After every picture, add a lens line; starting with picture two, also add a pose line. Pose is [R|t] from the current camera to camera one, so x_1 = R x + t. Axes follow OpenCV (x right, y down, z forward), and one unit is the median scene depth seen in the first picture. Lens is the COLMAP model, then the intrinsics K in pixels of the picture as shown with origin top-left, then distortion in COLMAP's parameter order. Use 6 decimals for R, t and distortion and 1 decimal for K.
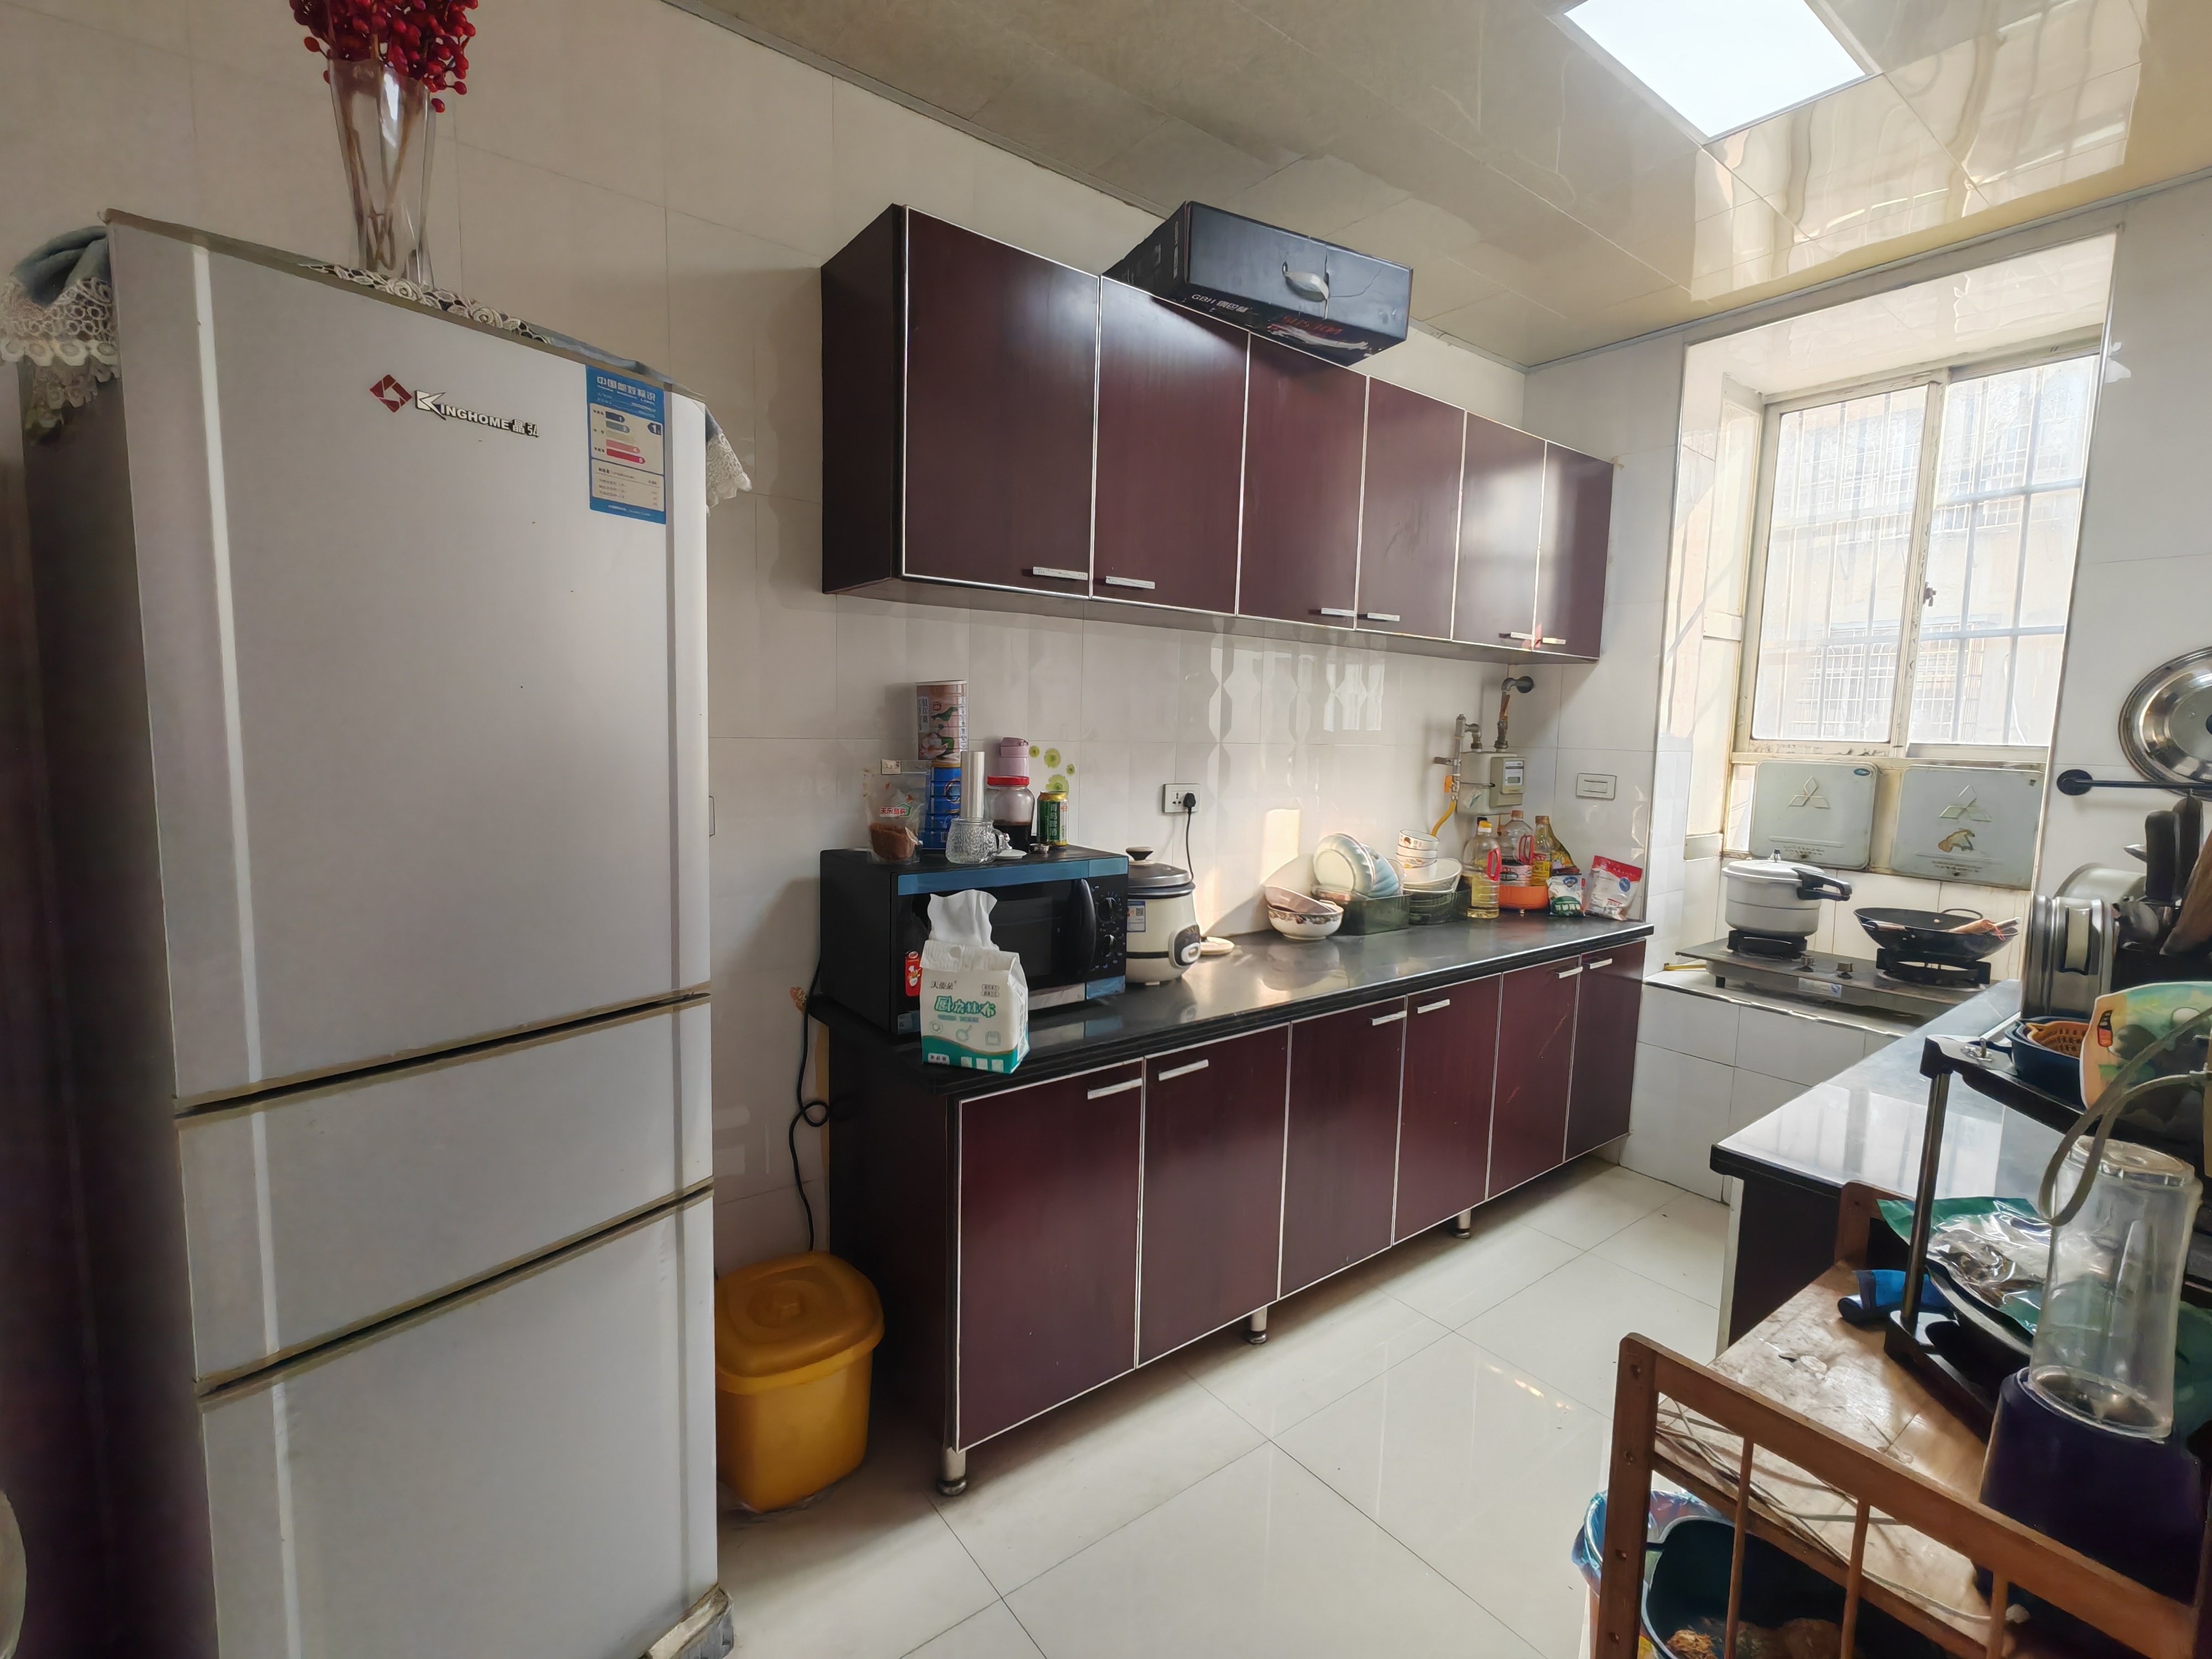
lens RADIAL K [[1006.9, 0, 1105.6], [0, 1006.9, 825.1], [0, 0, 1]] dist [0.007900, -0.001799]
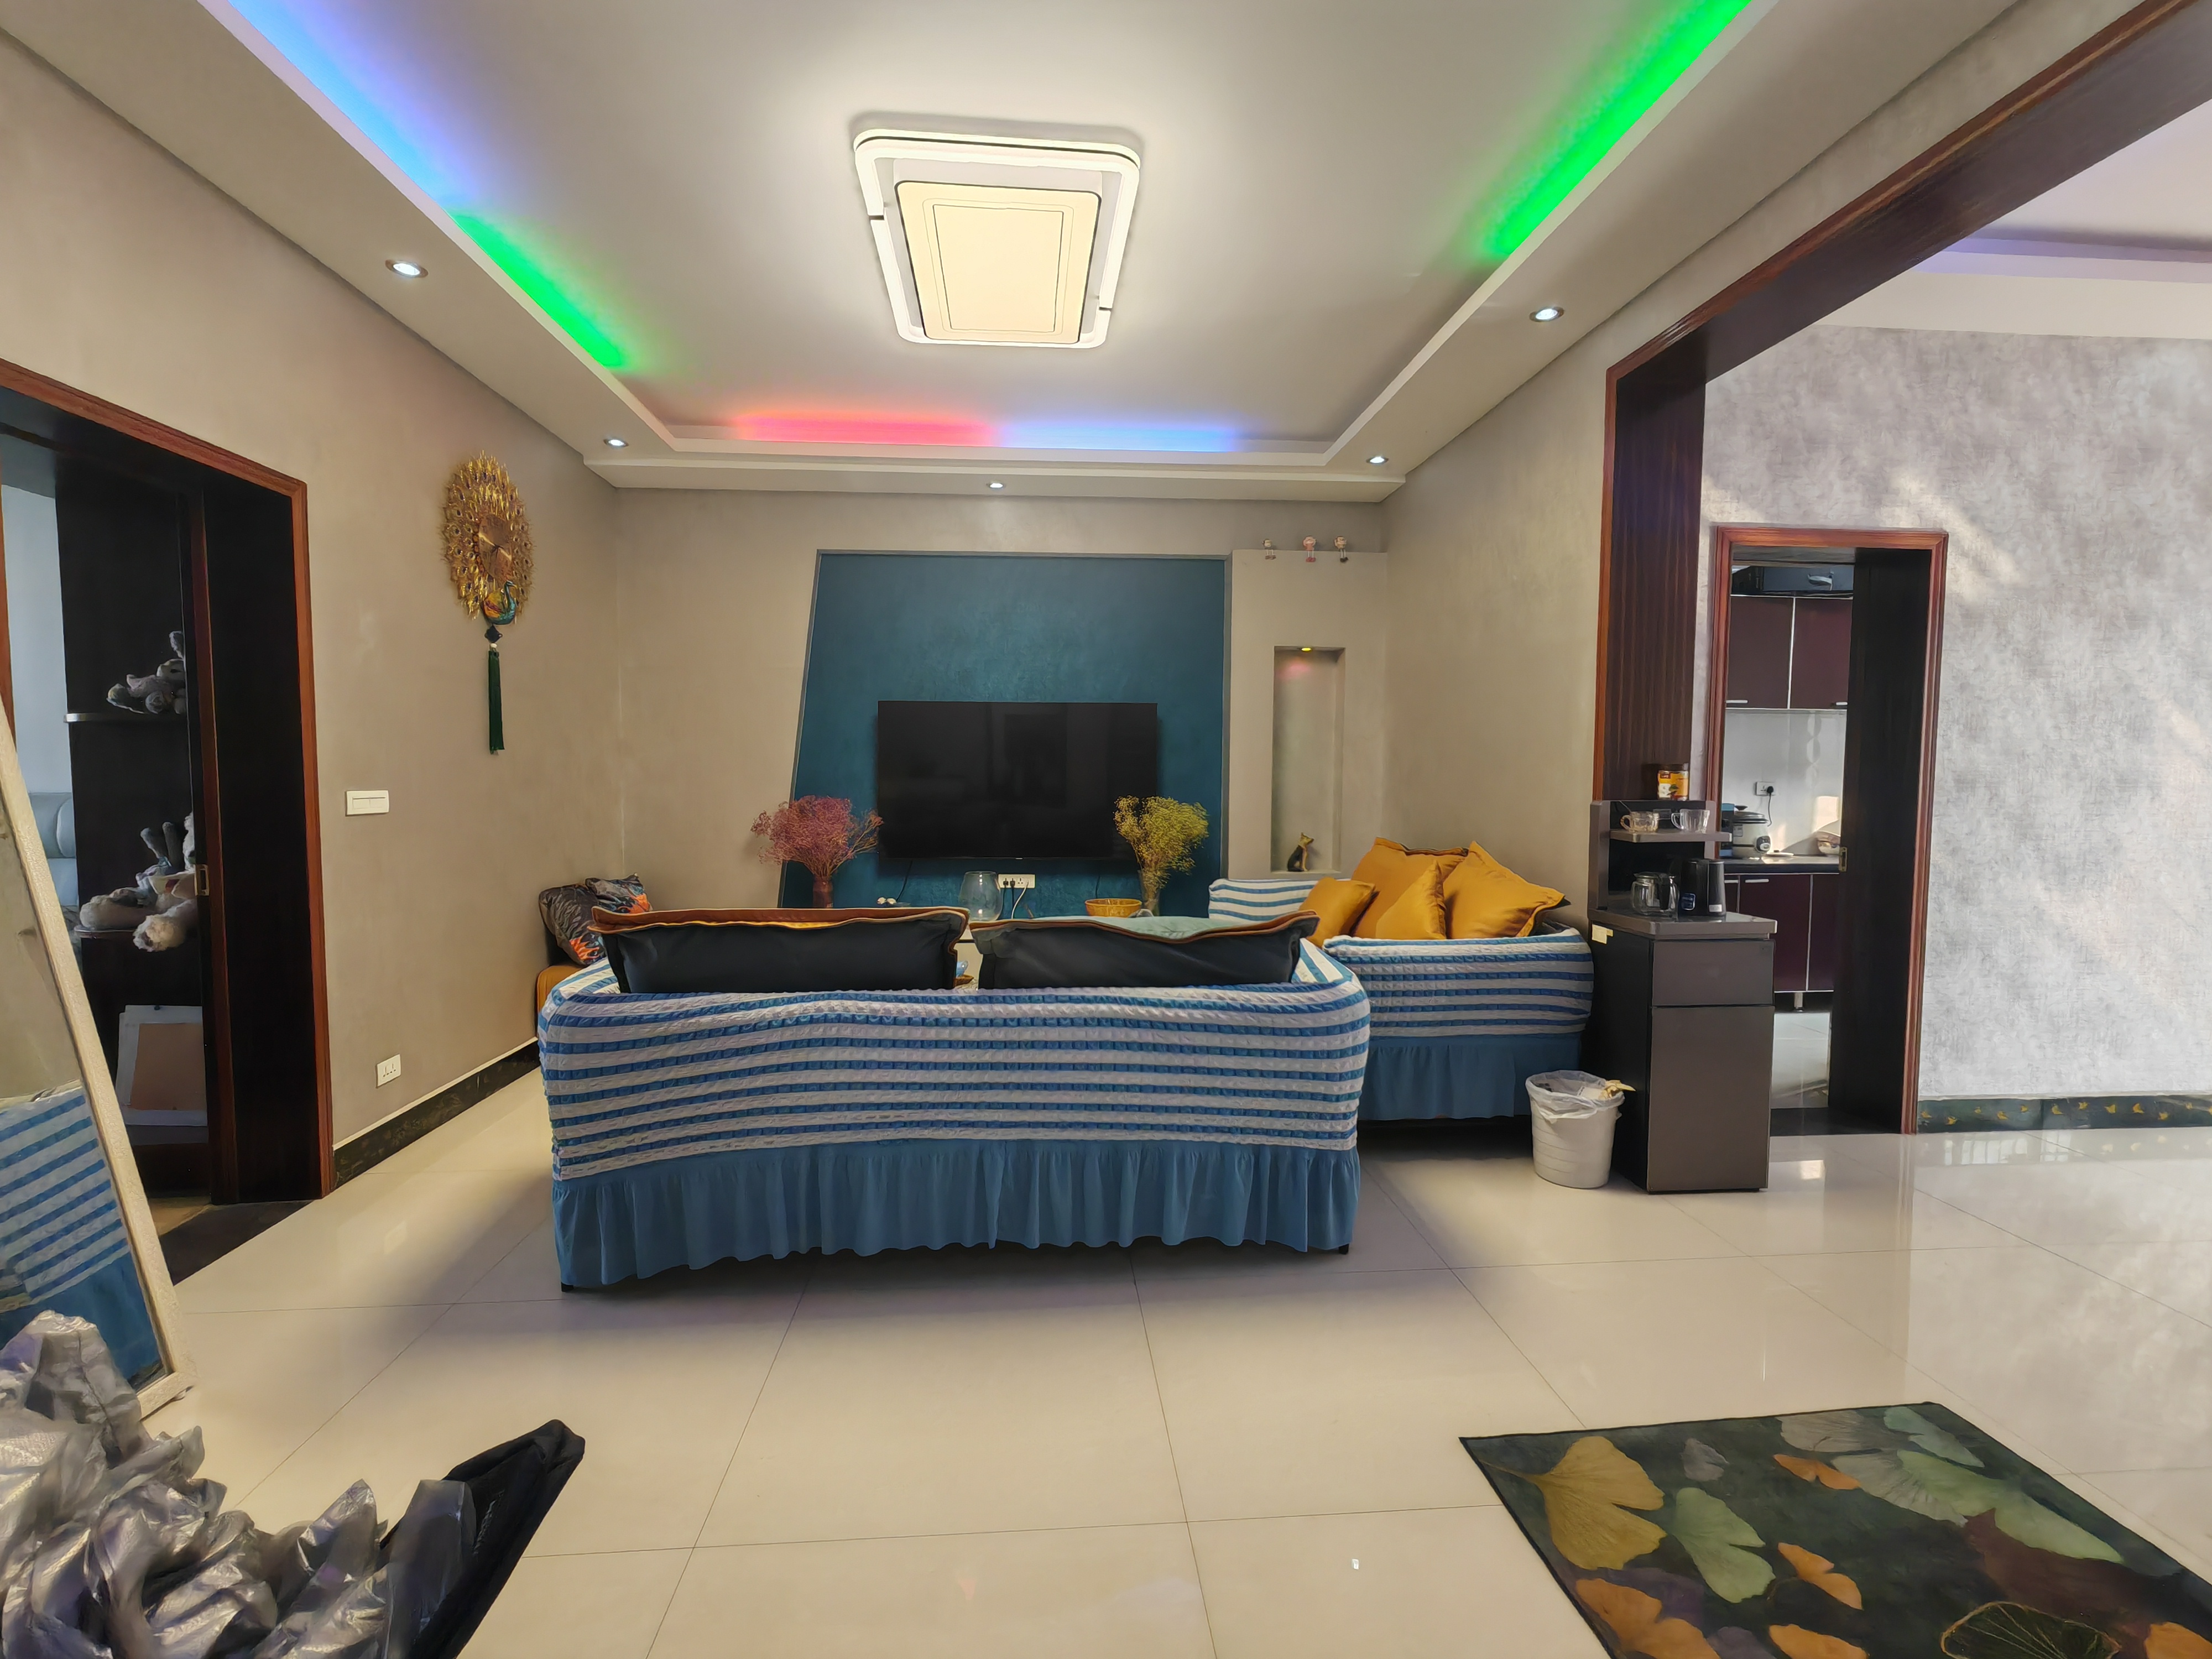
lens RADIAL K [[1006.9, 0, 1107.3], [0, 1006.9, 832.5], [0, 0, 1]] dist [0.007900, -0.001799]
pose [[0.847632, 0.007114, -0.530537, 0.031207], [-0.034267, 0.998557, -0.041358, 0.242607], [0.529477, 0.053236, 0.846652, -1.881101]]
